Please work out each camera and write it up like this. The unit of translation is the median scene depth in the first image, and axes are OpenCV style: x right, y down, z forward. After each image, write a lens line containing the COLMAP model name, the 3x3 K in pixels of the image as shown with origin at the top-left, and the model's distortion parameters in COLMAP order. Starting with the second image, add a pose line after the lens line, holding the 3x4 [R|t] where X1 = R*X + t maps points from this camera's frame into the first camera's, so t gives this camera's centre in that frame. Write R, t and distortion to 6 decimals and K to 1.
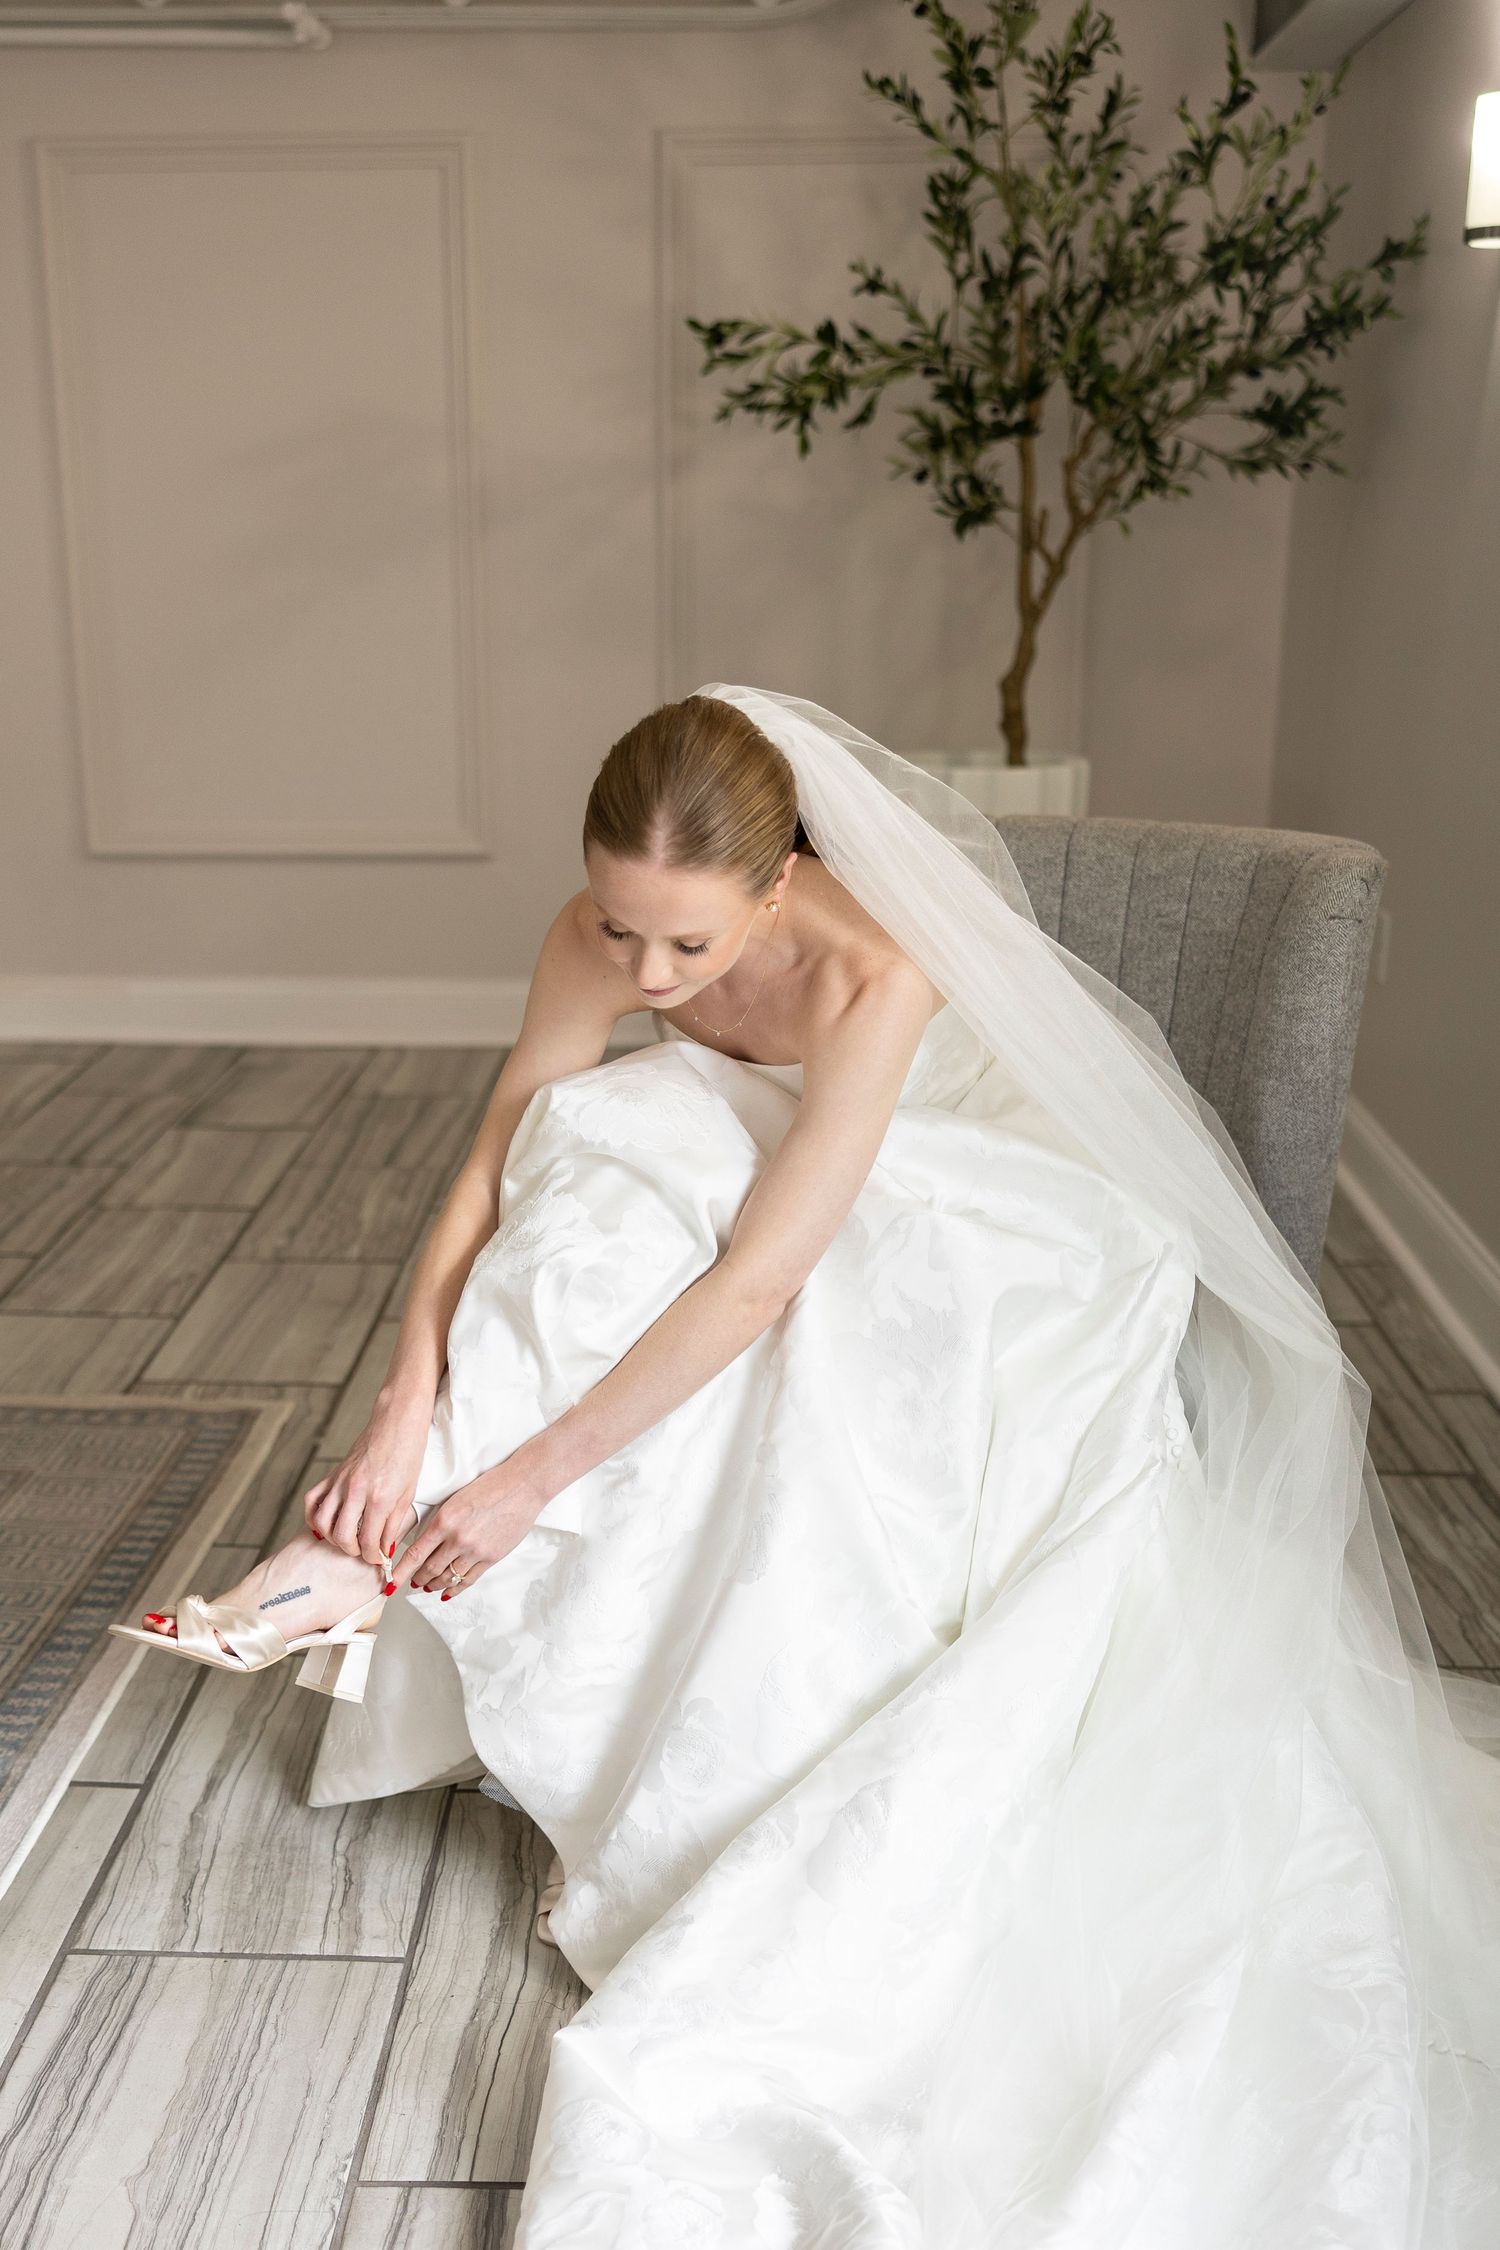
lens RADIAL K [[2584.4, 0, 637.8], [0, 2584.4, 1351.5], [0, 0, 1]] dist [0.007797, 0.002356]
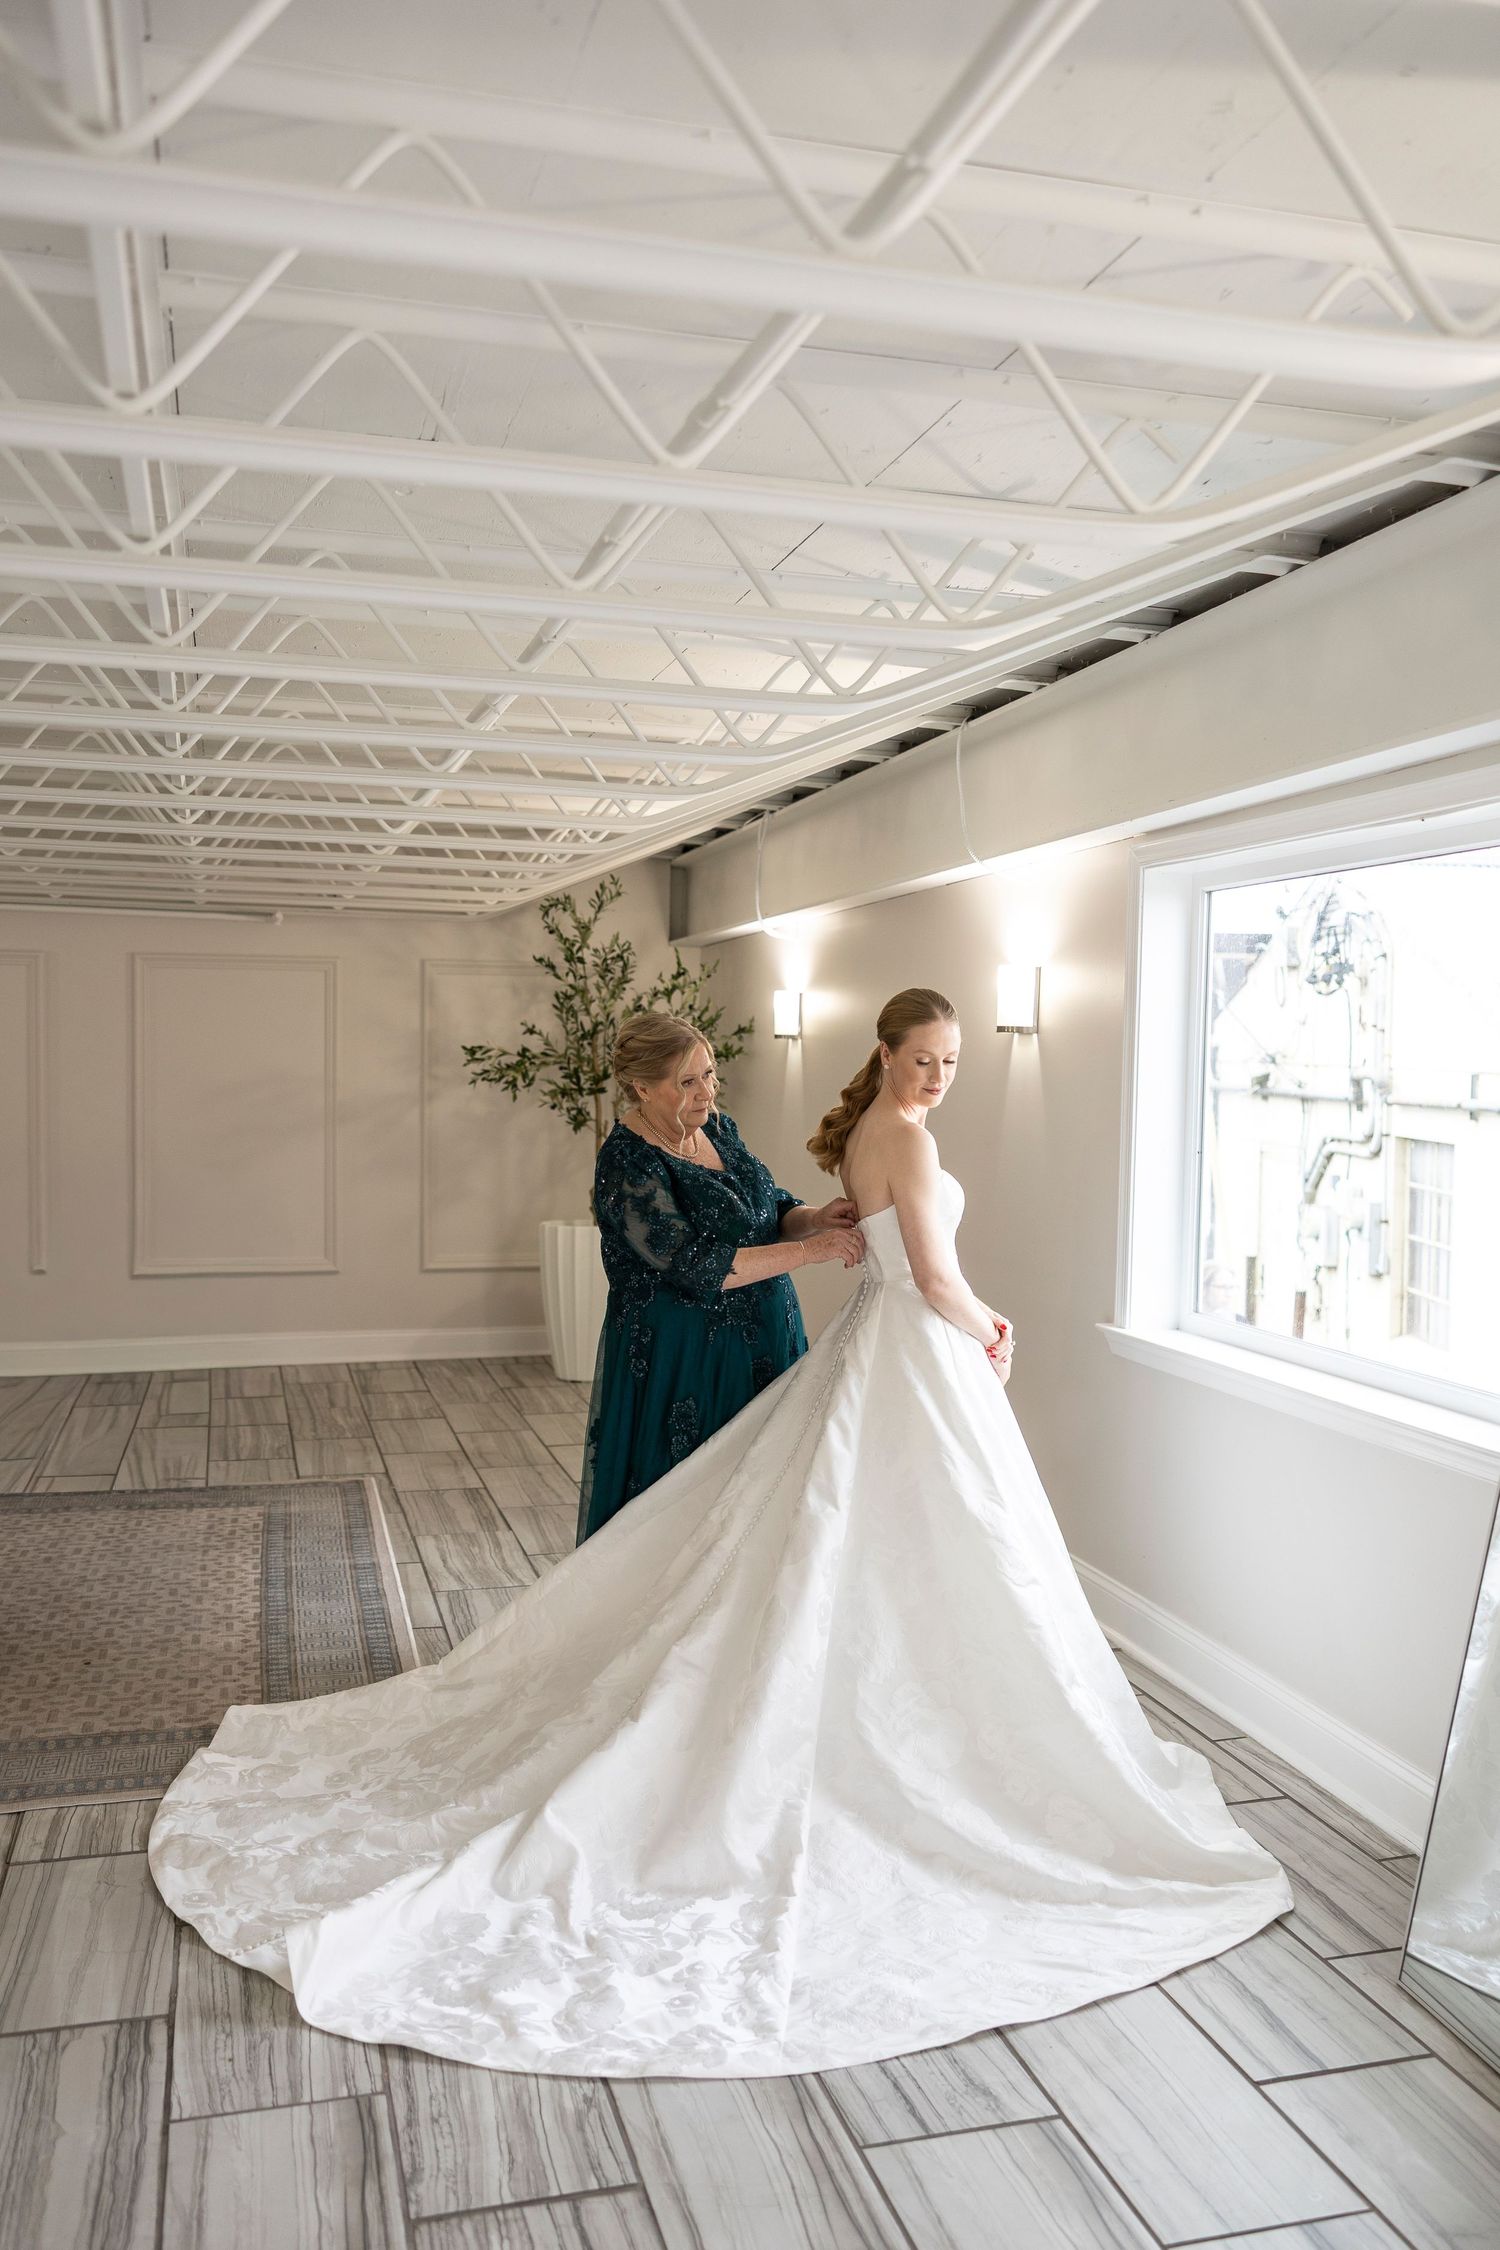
lens RADIAL K [[1898.0, 0, 746.8], [0, 1898.0, 1123.8], [0, 0, 1]] dist [0.003442, -0.002524]
pose [[0.948152, 0.003730, 0.317797, -0.313799], [0.085171, 0.960375, -0.265380, 0.174595], [-0.306194, 0.278687, 0.910263, -0.721722]]
